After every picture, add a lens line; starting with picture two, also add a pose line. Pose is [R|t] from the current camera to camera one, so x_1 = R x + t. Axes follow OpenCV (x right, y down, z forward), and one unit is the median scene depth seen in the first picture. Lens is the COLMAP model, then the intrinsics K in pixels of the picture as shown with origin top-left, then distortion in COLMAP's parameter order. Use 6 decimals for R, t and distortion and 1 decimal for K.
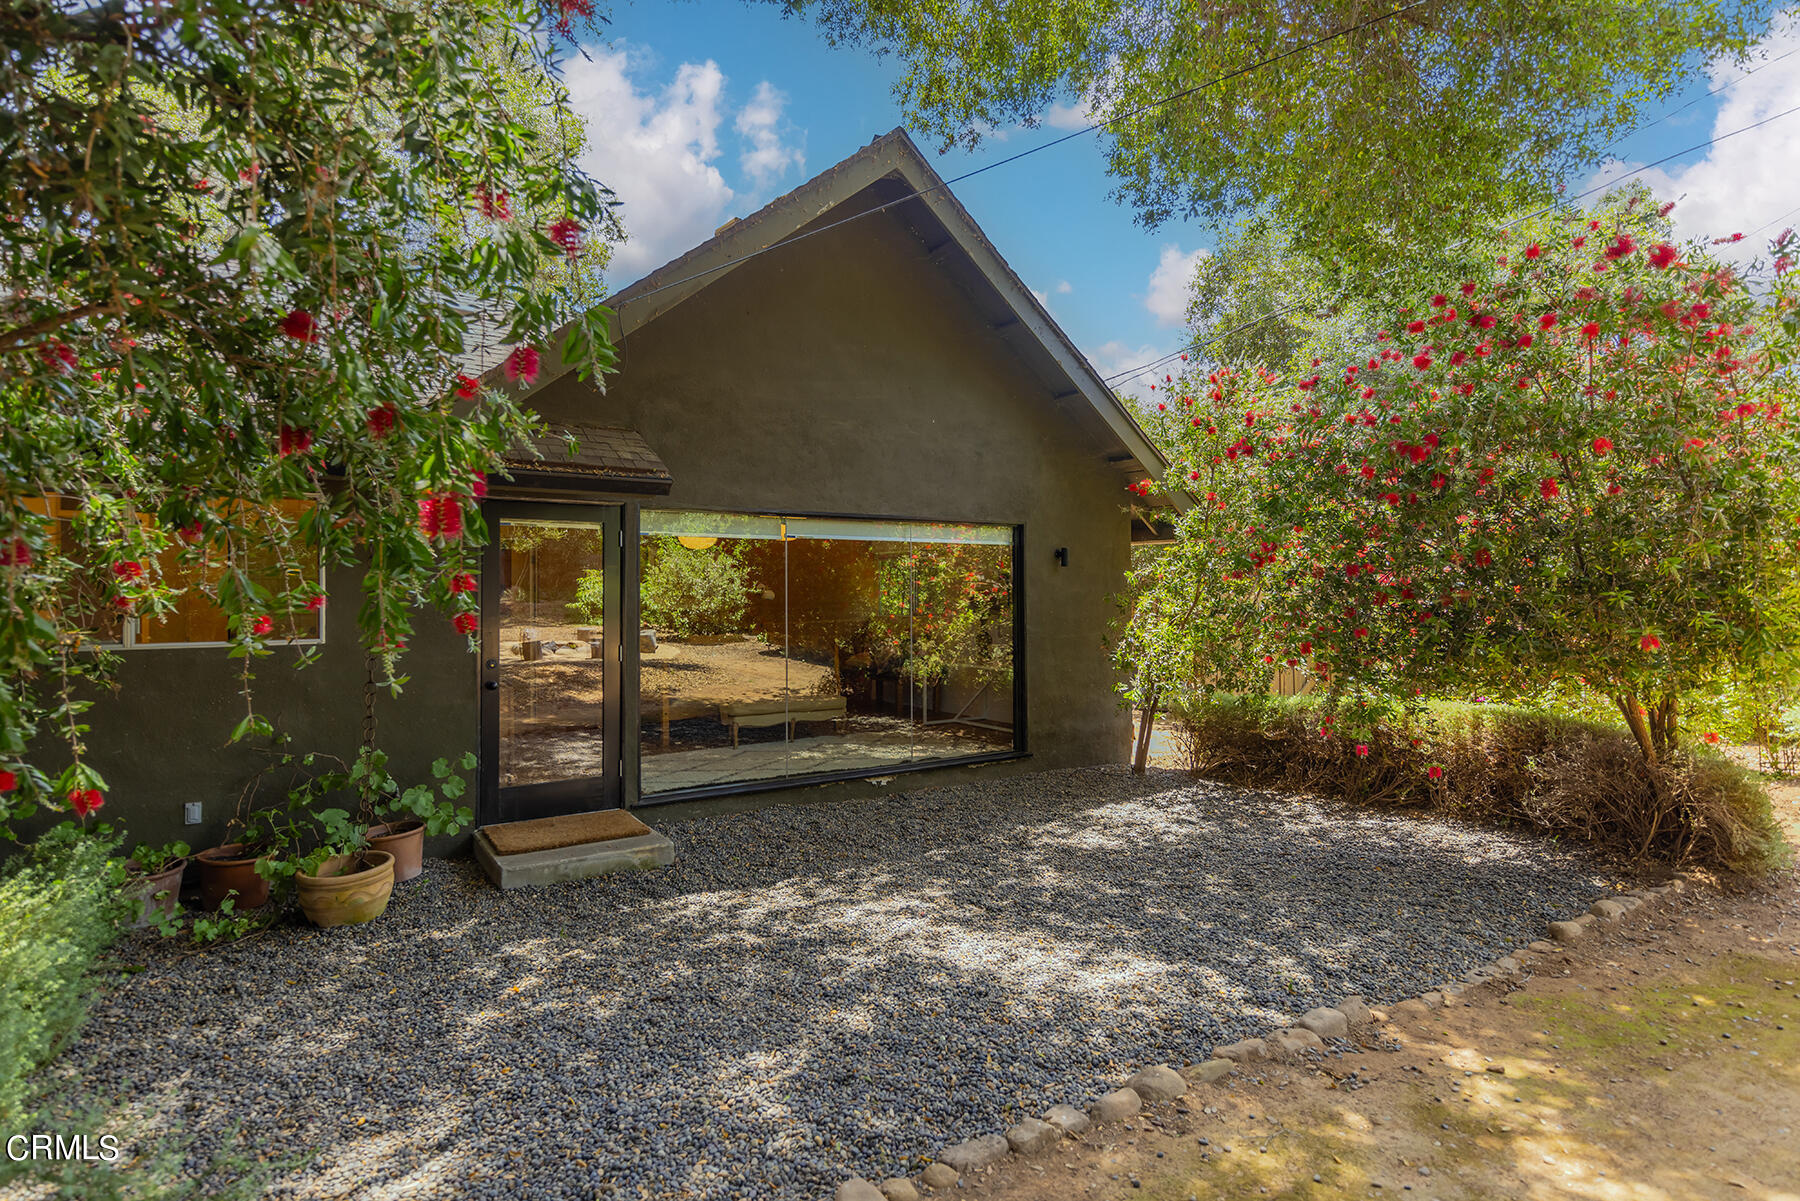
lens RADIAL K [[960.7, 0, 894.0], [0, 960.7, 592.4], [0, 0, 1]] dist [0.009319, -0.000031]
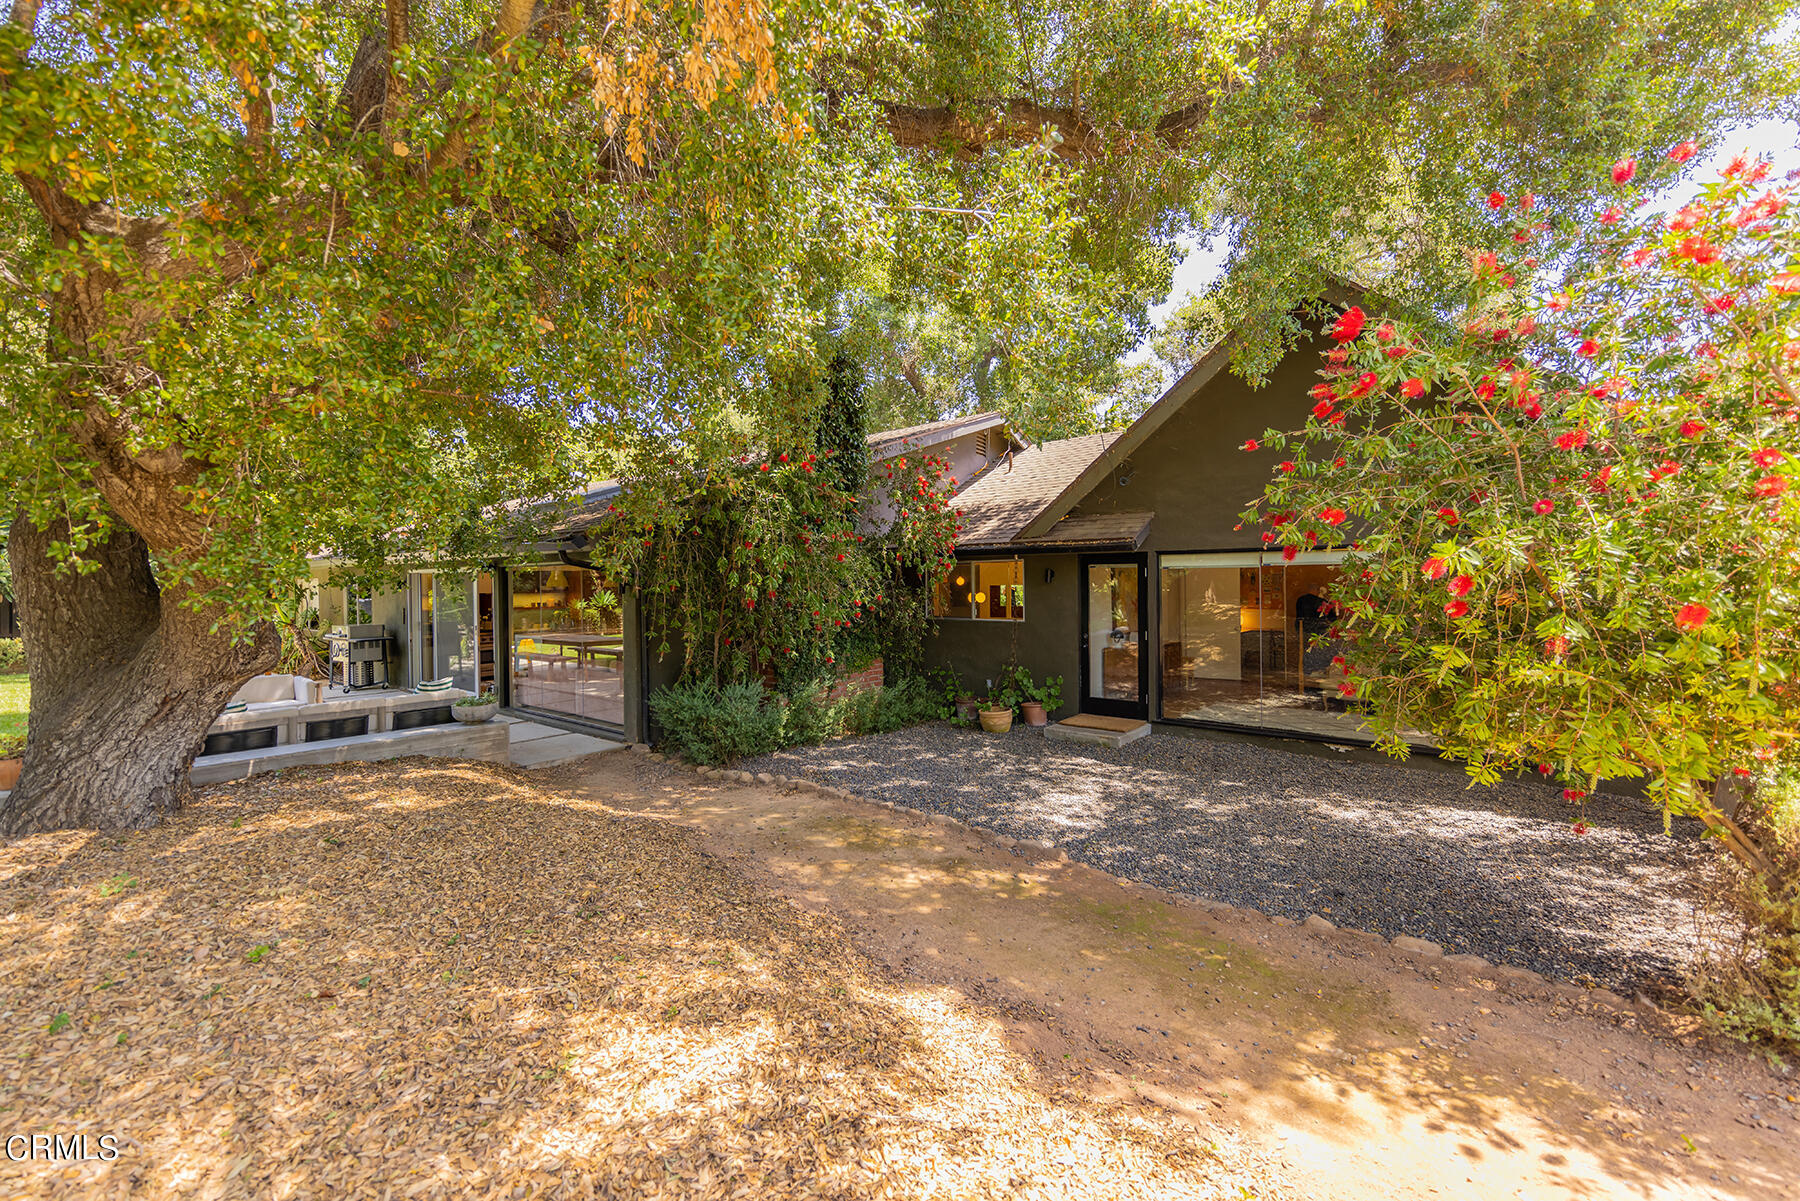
lens RADIAL K [[747.0, 0, 904.5], [0, 747.0, 585.6], [0, 0, 1]] dist [0.004081, 0.000214]
pose [[0.270117, 0.006754, -0.962804, 1.418057], [0.013001, 0.999859, 0.010662, -0.076915], [0.962740, -0.015397, 0.269991, 0.277595]]
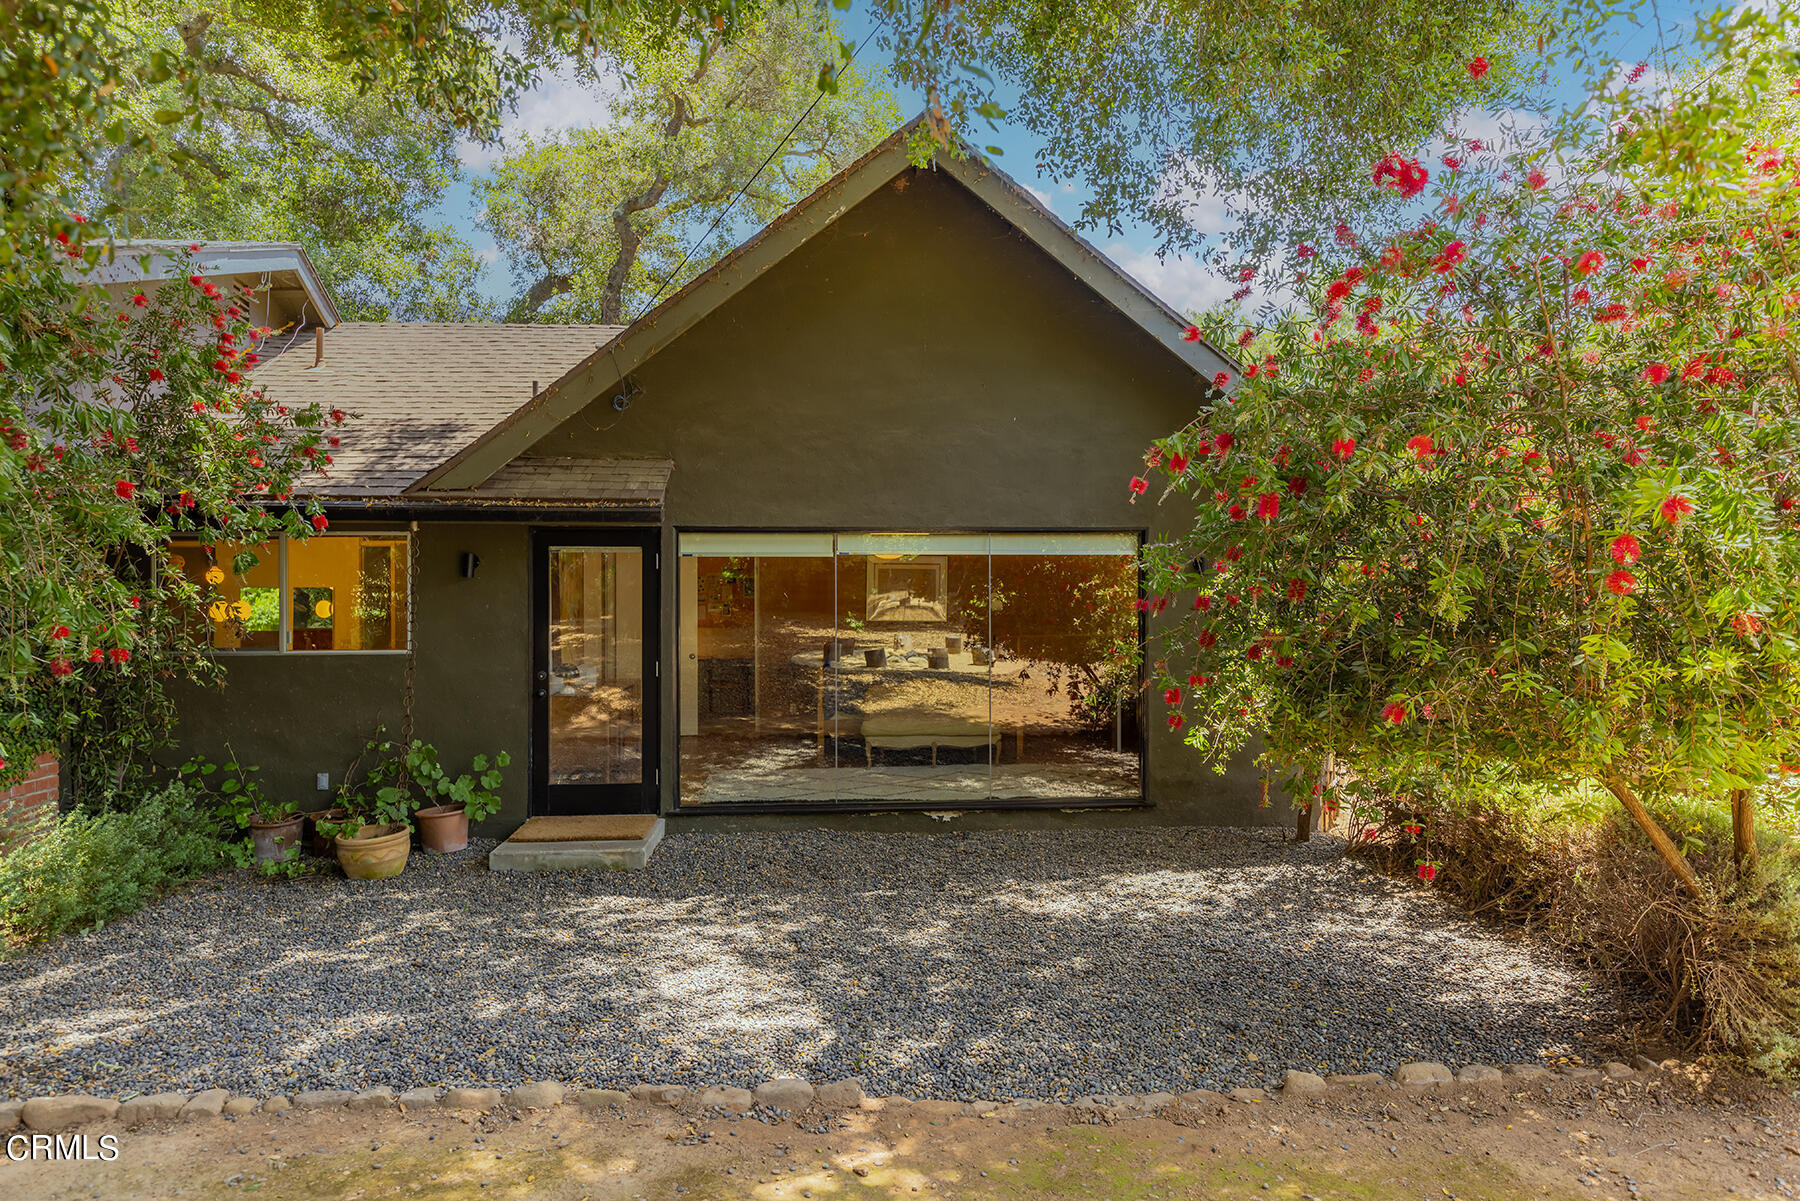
lens RADIAL K [[1131.8, 0, 894.4], [0, 1131.8, 596.0], [0, 0, 1]] dist [0.009877, -0.001140]
pose [[0.869794, 0.005332, -0.493385, 0.845553], [0.000275, 0.999936, 0.011291, -0.047639], [0.493414, -0.009956, 0.869738, 0.058872]]
